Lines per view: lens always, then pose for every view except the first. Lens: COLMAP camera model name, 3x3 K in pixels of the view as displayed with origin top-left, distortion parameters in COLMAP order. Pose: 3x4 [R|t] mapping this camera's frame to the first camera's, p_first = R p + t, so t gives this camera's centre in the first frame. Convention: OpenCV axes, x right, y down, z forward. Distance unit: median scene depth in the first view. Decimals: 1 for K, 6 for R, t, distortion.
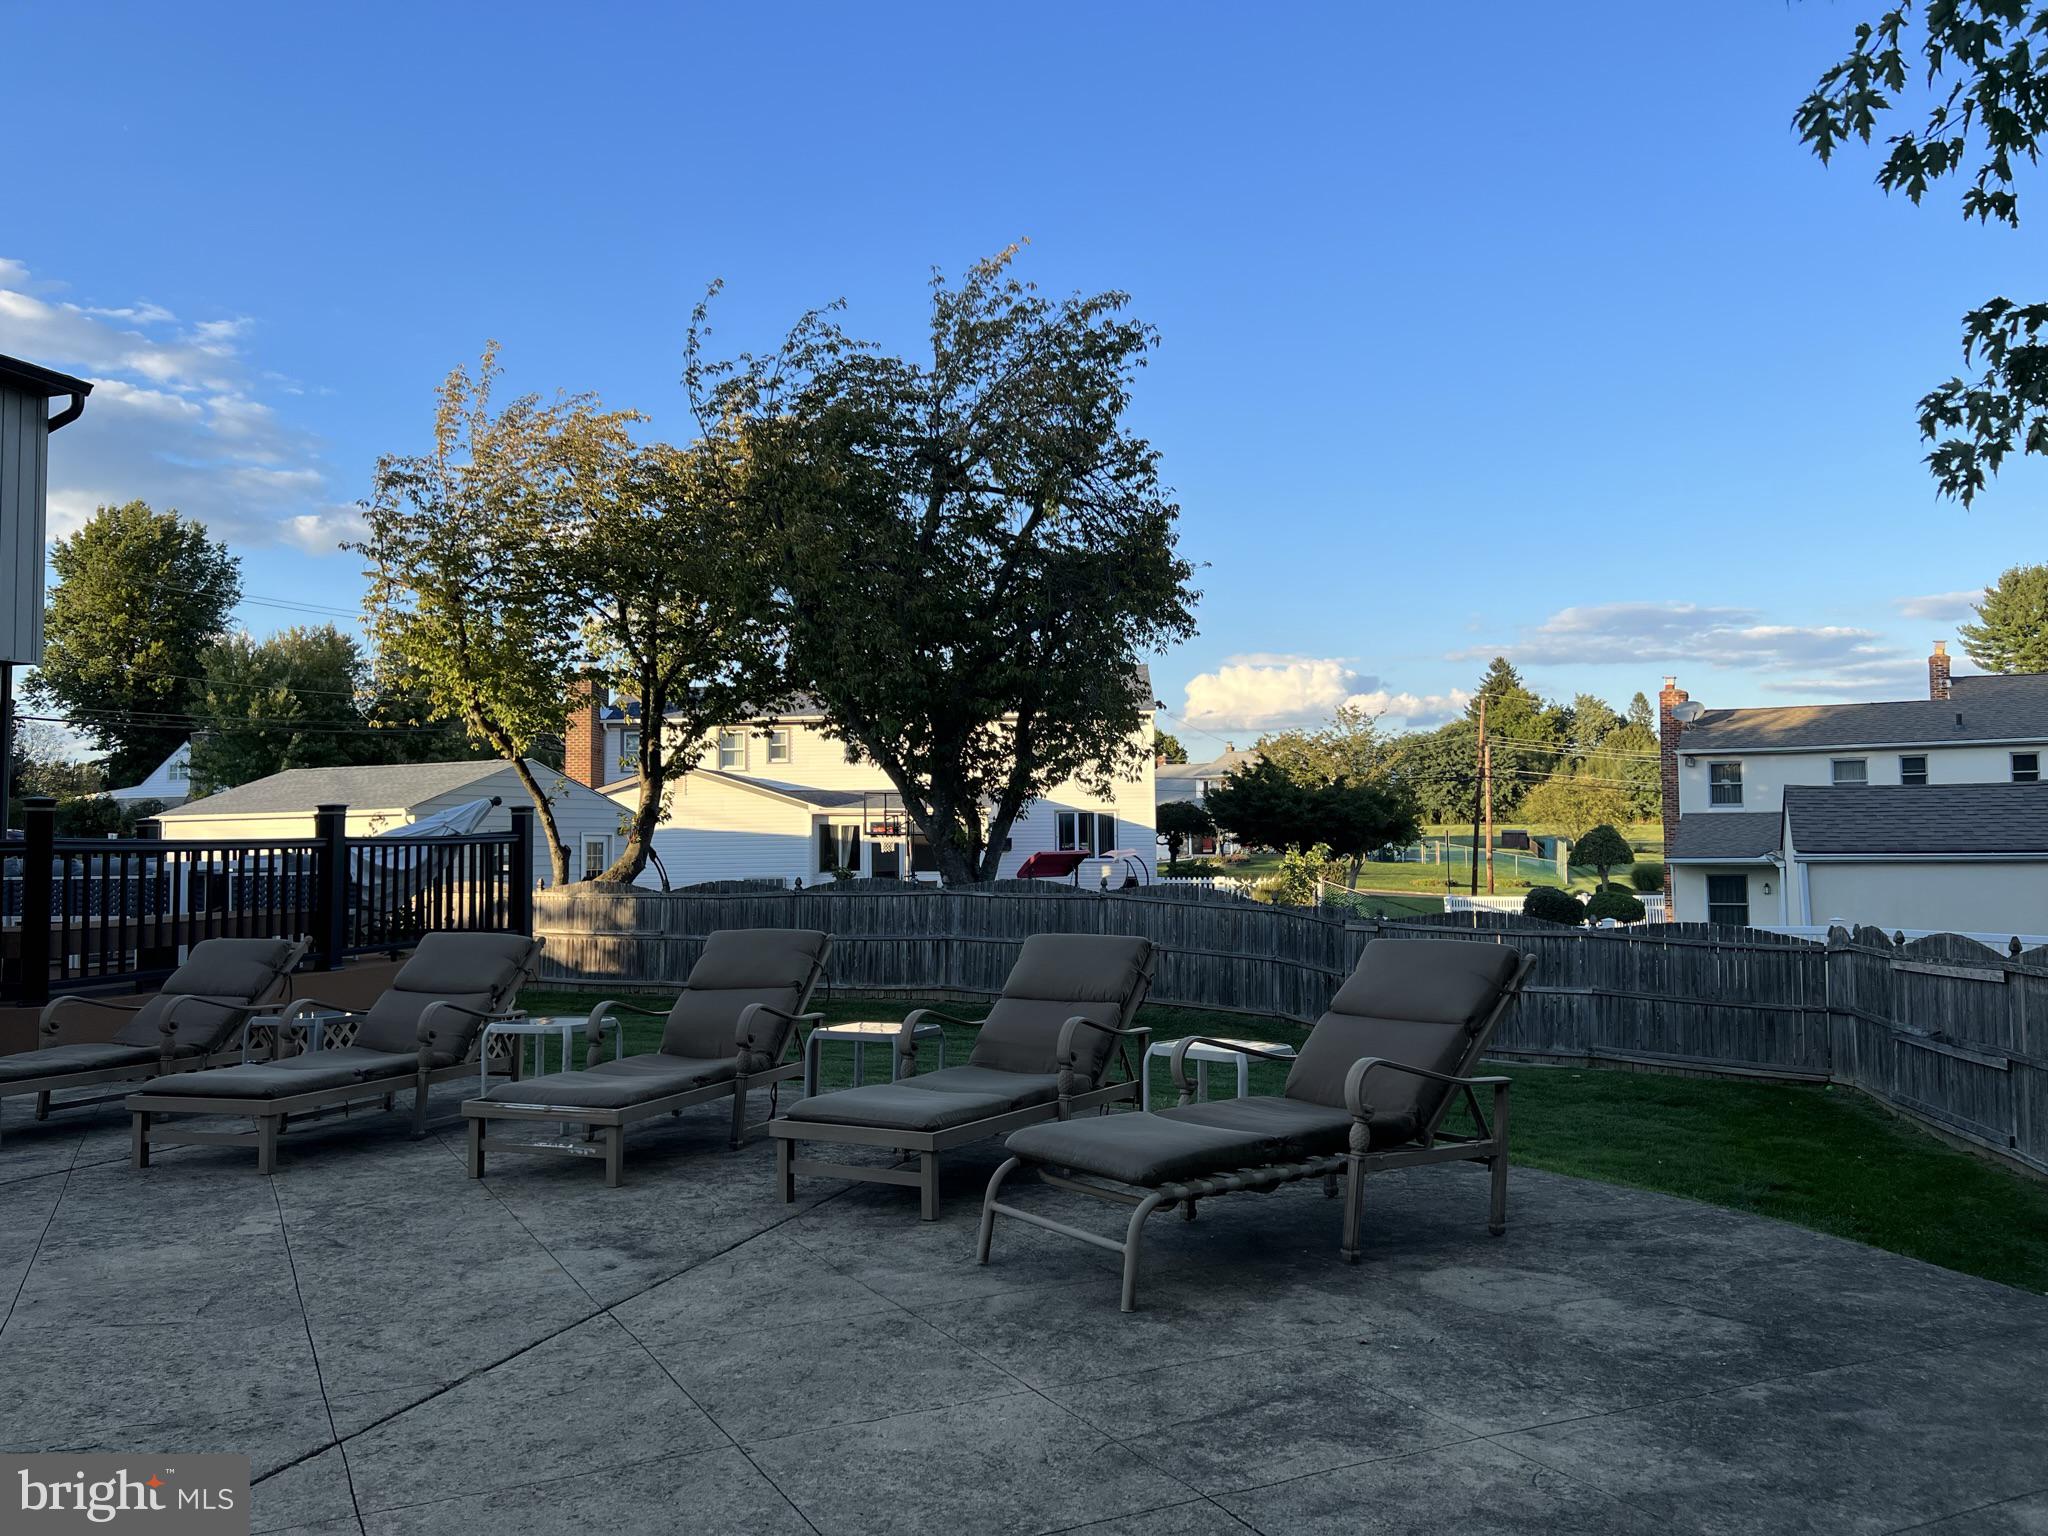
lens RADIAL K [[1541.2, 0, 1024.0], [0, 1541.2, 768.0], [0, 0, 1]] dist [0.009243, 0.001915]
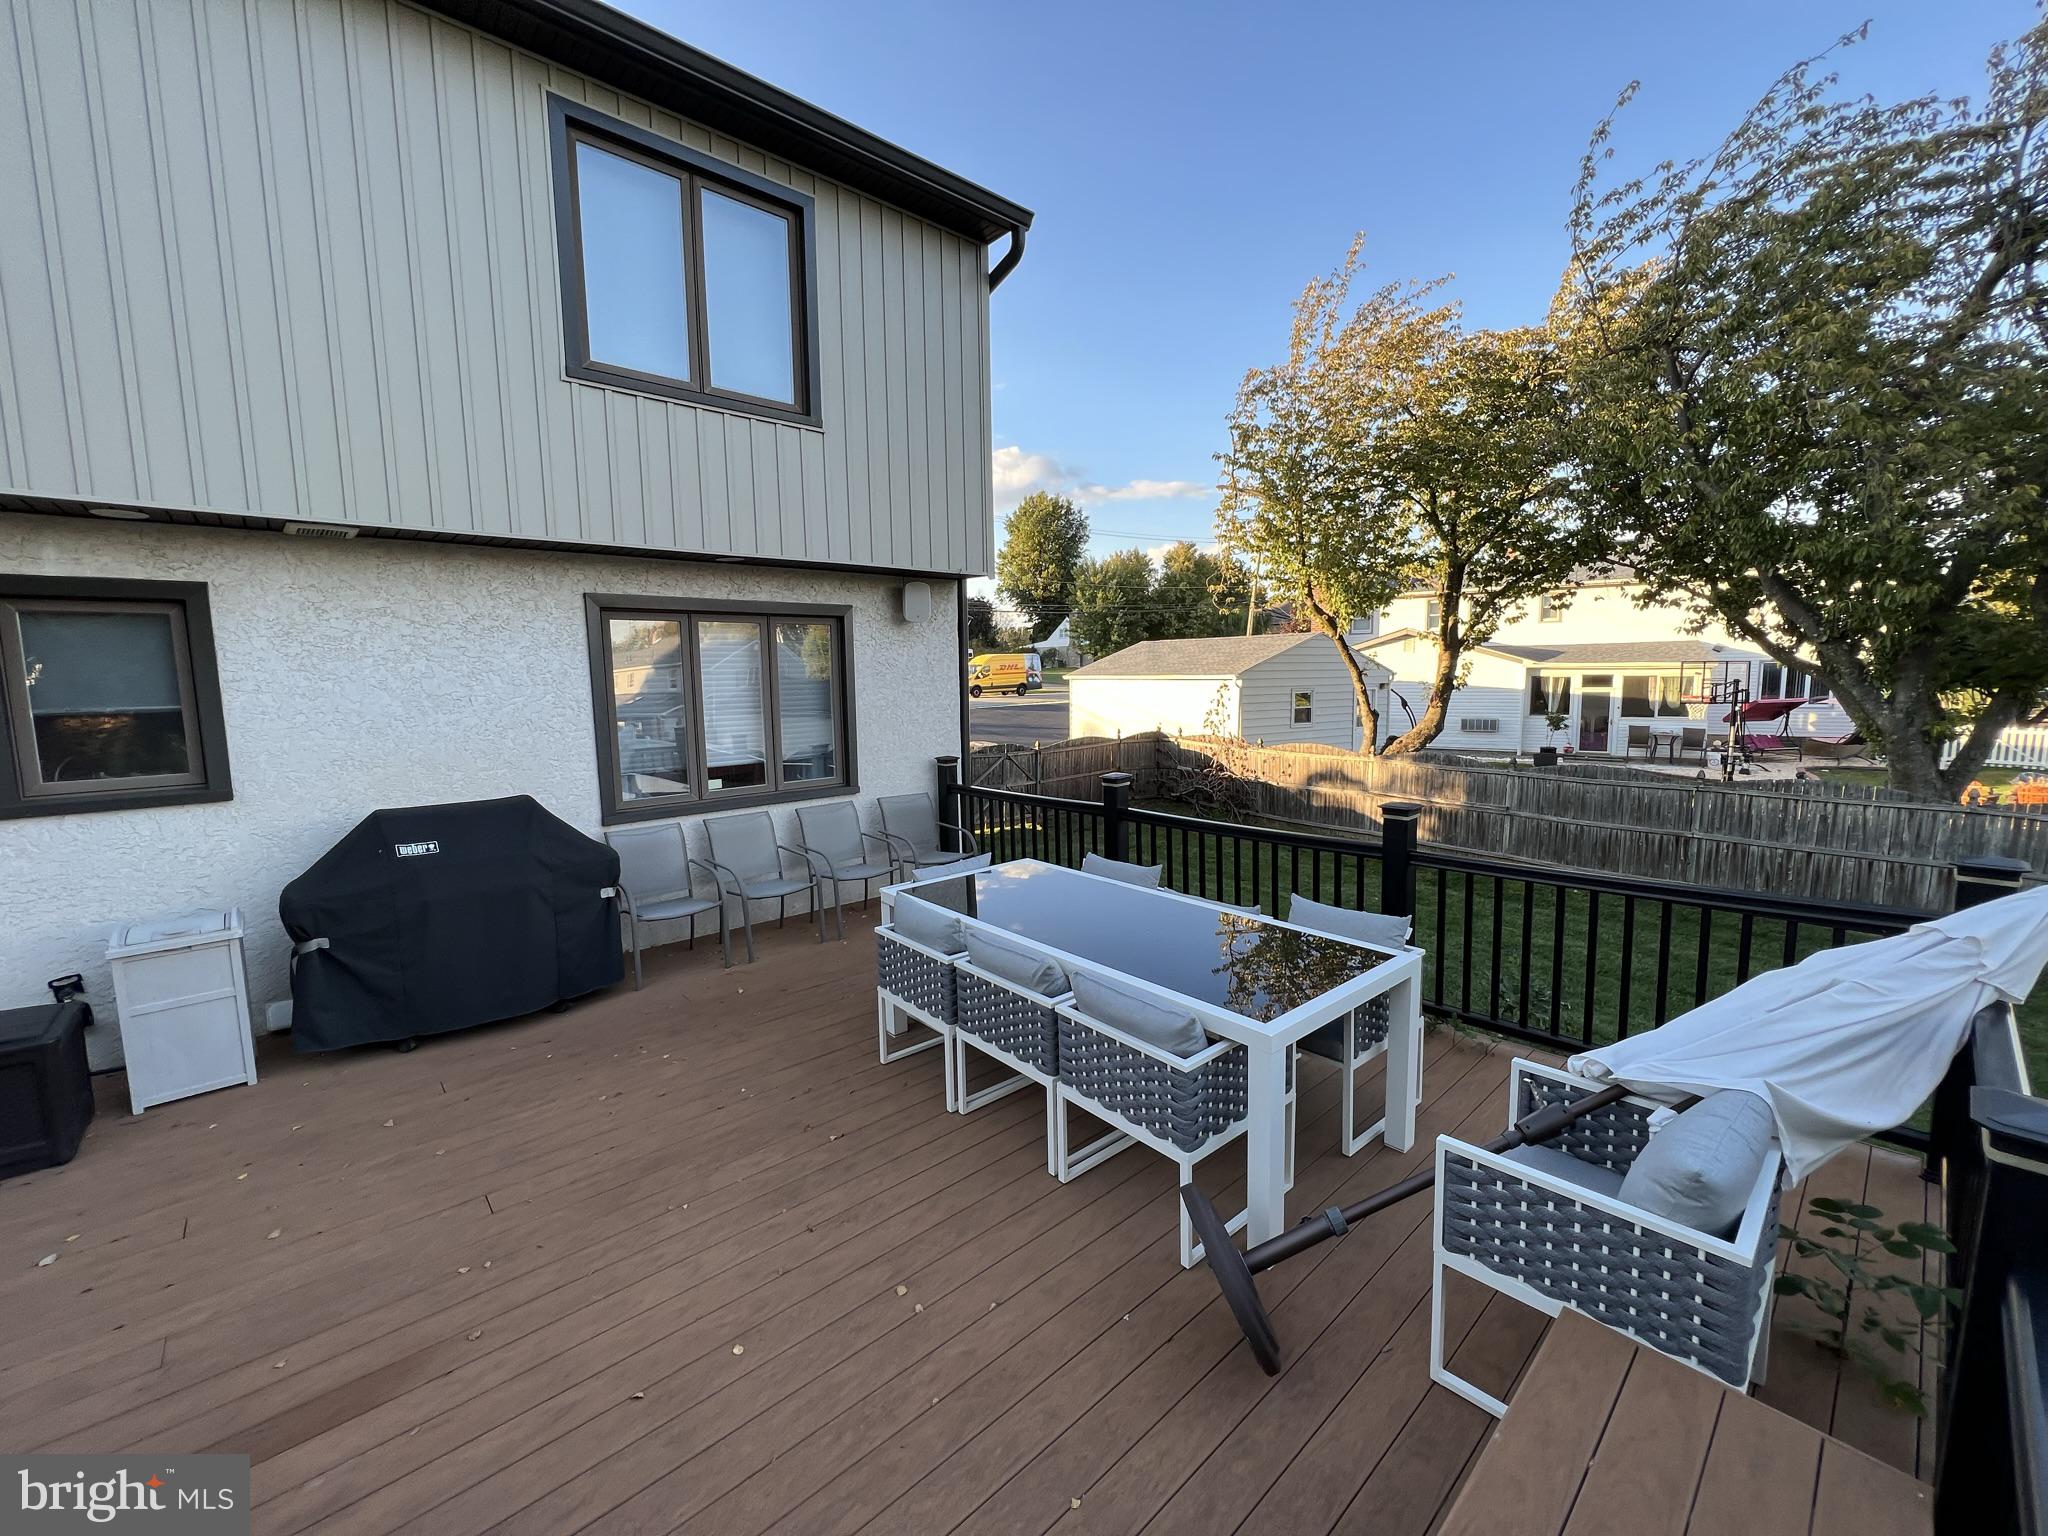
lens RADIAL K [[790.0, 0, 1035.7], [0, 790.0, 771.0], [0, 0, 1]] dist [-0.011776, 0.000069]
pose [[0.863371, 0.063064, -0.500613, -0.206657], [0.032547, 0.983132, 0.179980, -0.020130], [0.503519, -0.171683, 0.846755, 0.331779]]
